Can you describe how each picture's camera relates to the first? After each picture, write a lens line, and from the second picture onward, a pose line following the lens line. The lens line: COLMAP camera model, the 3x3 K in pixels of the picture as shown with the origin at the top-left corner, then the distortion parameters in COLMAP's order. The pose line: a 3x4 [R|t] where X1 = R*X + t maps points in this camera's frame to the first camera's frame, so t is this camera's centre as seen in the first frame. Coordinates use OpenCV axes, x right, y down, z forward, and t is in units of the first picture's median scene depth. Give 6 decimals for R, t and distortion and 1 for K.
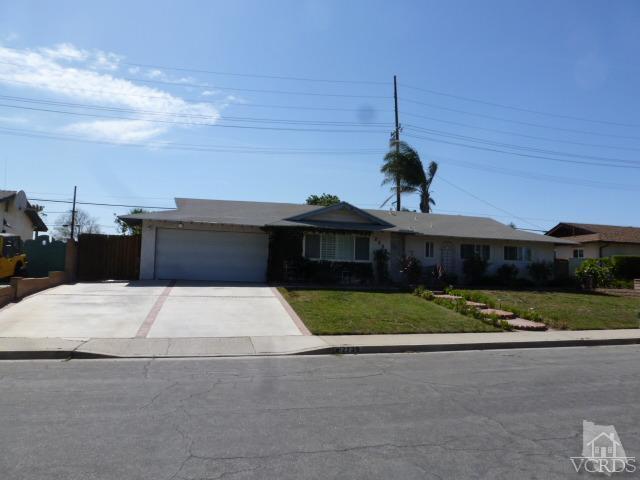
lens RADIAL K [[461.4, 0, 320.2], [0, 461.4, 240.0], [0, 0, 1]] dist [-0.046202, 0.012170]
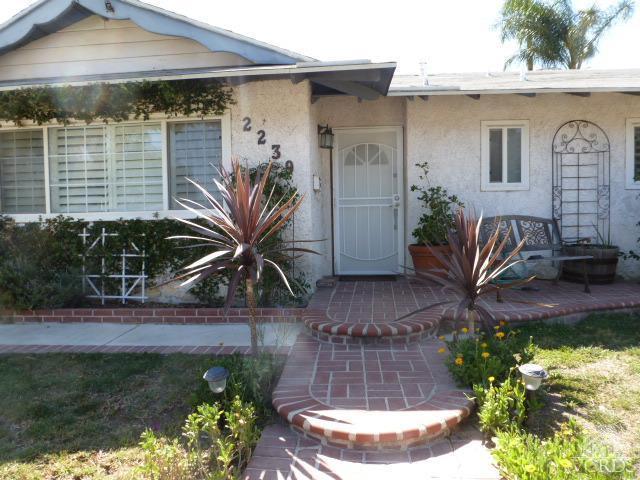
lens RADIAL K [[461.4, 0, 320.0], [0, 461.4, 240.6], [0, 0, 1]] dist [-0.046202, 0.012170]
pose [[0.944220, -0.037971, -0.327120, 0.239938], [0.070700, 0.993542, 0.088748, 0.042517], [0.321637, -0.106925, 0.940806, 0.765711]]
